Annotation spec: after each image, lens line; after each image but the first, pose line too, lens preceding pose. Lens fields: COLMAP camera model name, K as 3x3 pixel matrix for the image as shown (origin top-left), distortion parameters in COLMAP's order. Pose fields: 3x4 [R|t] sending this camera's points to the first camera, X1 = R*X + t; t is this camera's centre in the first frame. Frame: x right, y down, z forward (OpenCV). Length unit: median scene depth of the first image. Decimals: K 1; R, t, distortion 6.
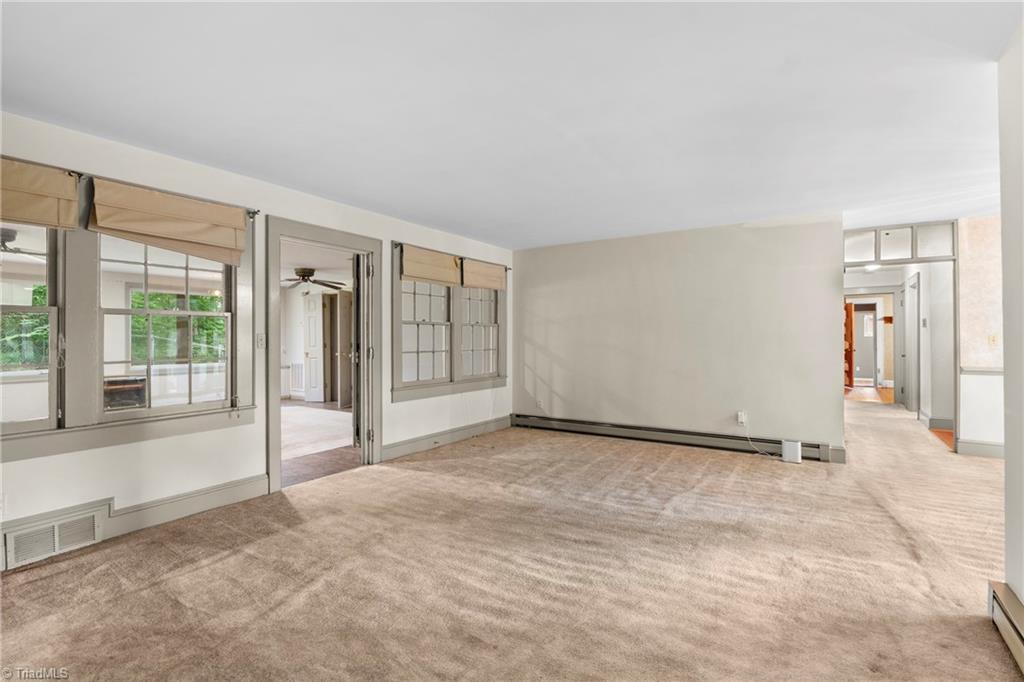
lens RADIAL K [[483.1, 0, 512.8], [0, 483.1, 337.3], [0, 0, 1]] dist [-0.003132, -0.000388]
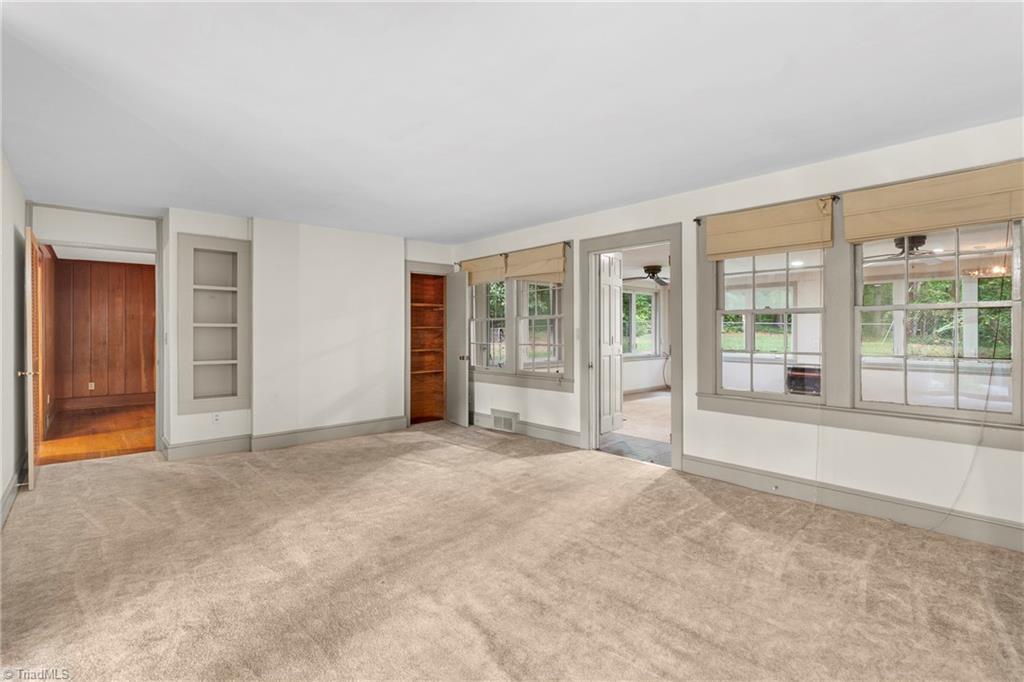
lens RADIAL K [[483.1, 0, 517.5], [0, 483.1, 337.3], [0, 0, 1]] dist [-0.003132, -0.000388]
pose [[-0.246147, 0.017534, -0.969074, 0.650055], [0.000928, 0.999840, 0.017855, -0.005773], [0.969232, 0.003496, -0.246124, 0.906916]]
